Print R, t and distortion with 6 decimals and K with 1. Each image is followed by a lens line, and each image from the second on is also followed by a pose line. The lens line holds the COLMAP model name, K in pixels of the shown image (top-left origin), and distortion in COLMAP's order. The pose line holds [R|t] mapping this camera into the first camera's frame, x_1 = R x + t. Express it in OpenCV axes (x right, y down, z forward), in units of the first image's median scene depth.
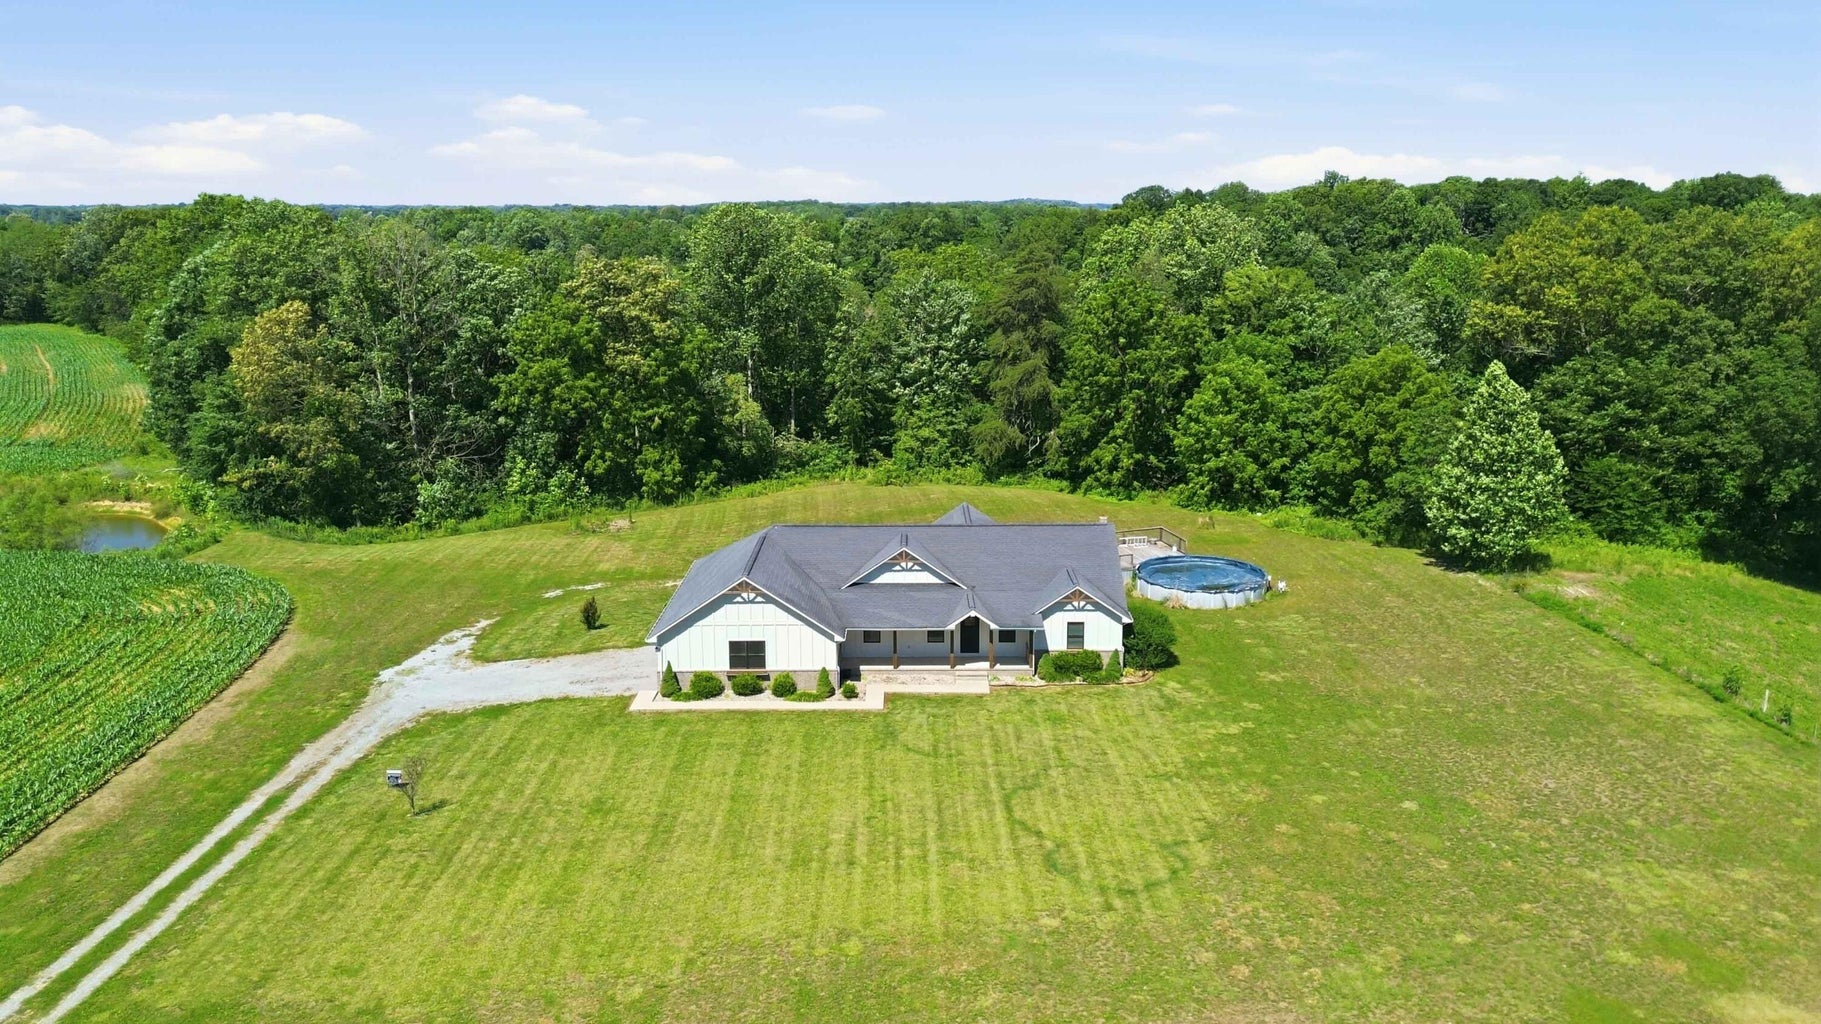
lens RADIAL K [[1290.0, 0, 916.8], [0, 1290.0, 516.7], [0, 0, 1]] dist [0.061714, -0.053949]
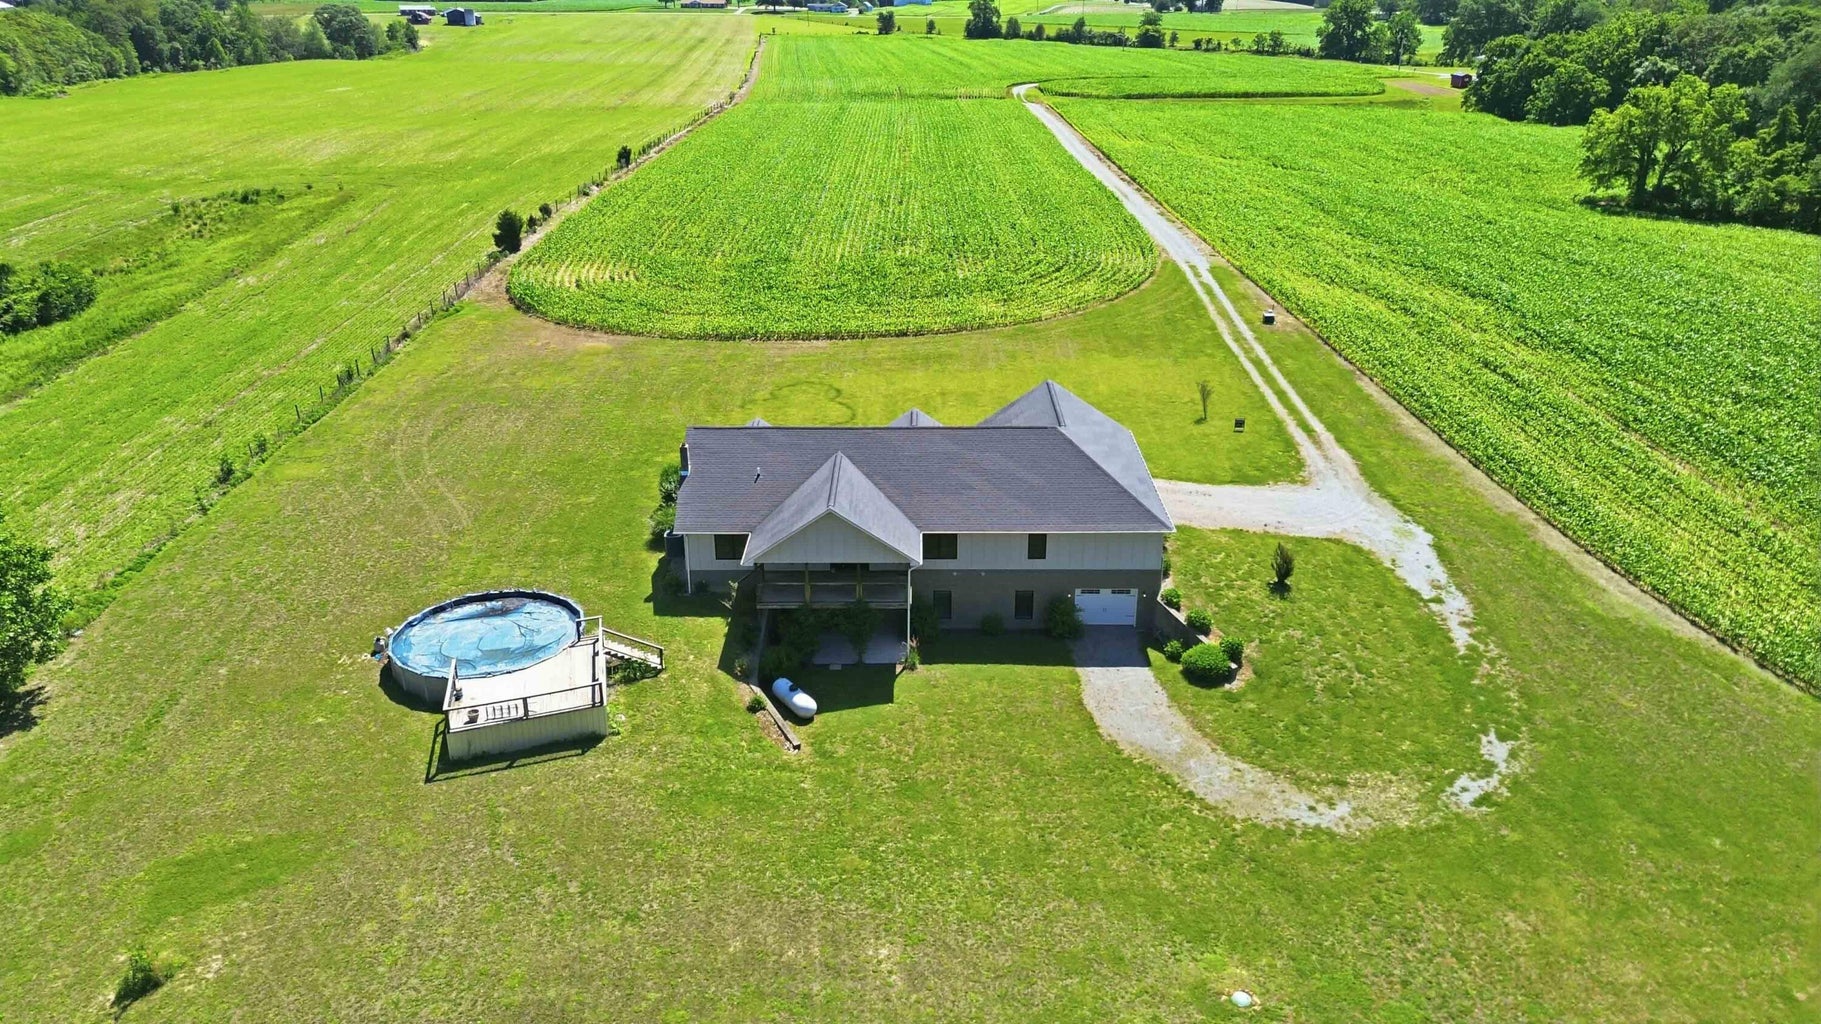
lens RADIAL K [[1290.0, 0, 917.3], [0, 1290.0, 518.3], [0, 0, 1]] dist [0.061714, -0.053949]
pose [[-0.999957, 0.002796, 0.008819, -0.020791], [0.007497, 0.803479, 0.595285, -0.528219], [-0.005421, 0.595326, -0.803466, 1.917764]]
